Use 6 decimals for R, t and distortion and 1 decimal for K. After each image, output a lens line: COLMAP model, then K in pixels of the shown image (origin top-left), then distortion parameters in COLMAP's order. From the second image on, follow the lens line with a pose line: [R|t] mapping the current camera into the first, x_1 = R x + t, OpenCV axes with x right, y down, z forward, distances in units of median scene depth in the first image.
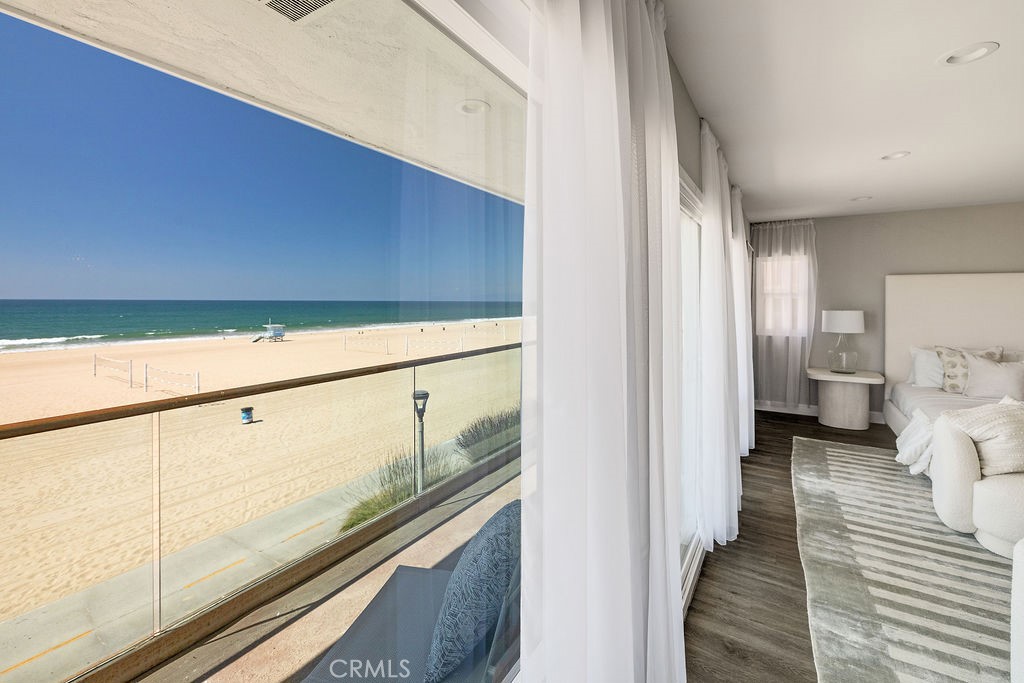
lens RADIAL K [[441.1, 0, 511.2], [0, 441.1, 302.8], [0, 0, 1]] dist [0.000061, -0.000329]
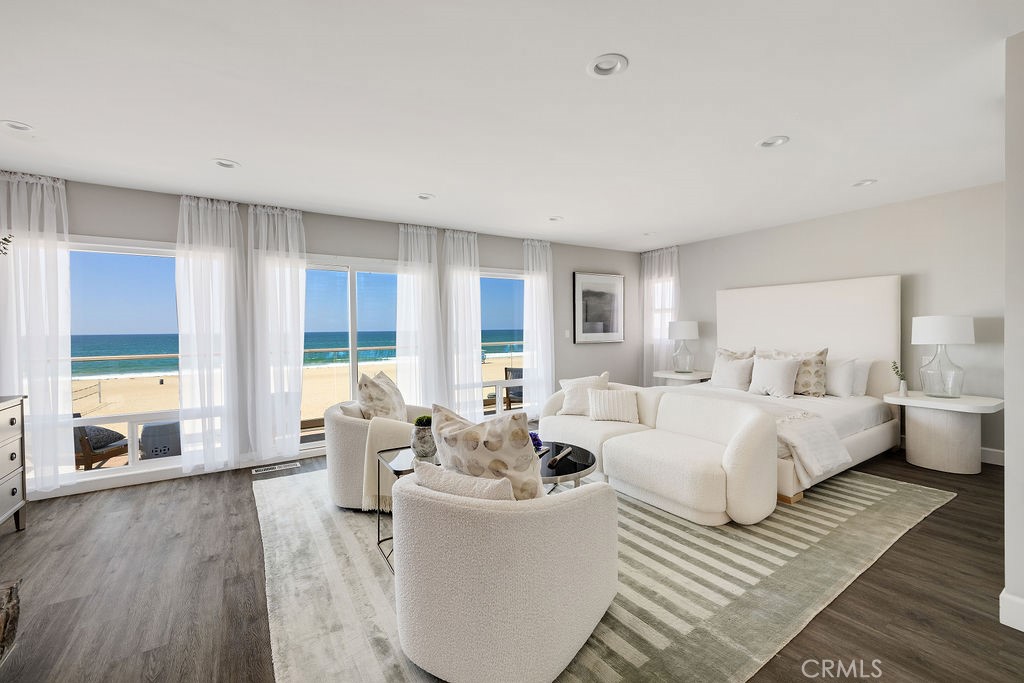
lens RADIAL K [[430.2, 0, 517.8], [0, 430.2, 336.4], [0, 0, 1]] dist [0.000811, 0.000040]
pose [[0.909561, -0.005478, -0.415535, 1.392667], [0.013090, 0.999795, 0.015472, 0.058493], [0.415365, -0.019512, 0.909446, -0.455120]]
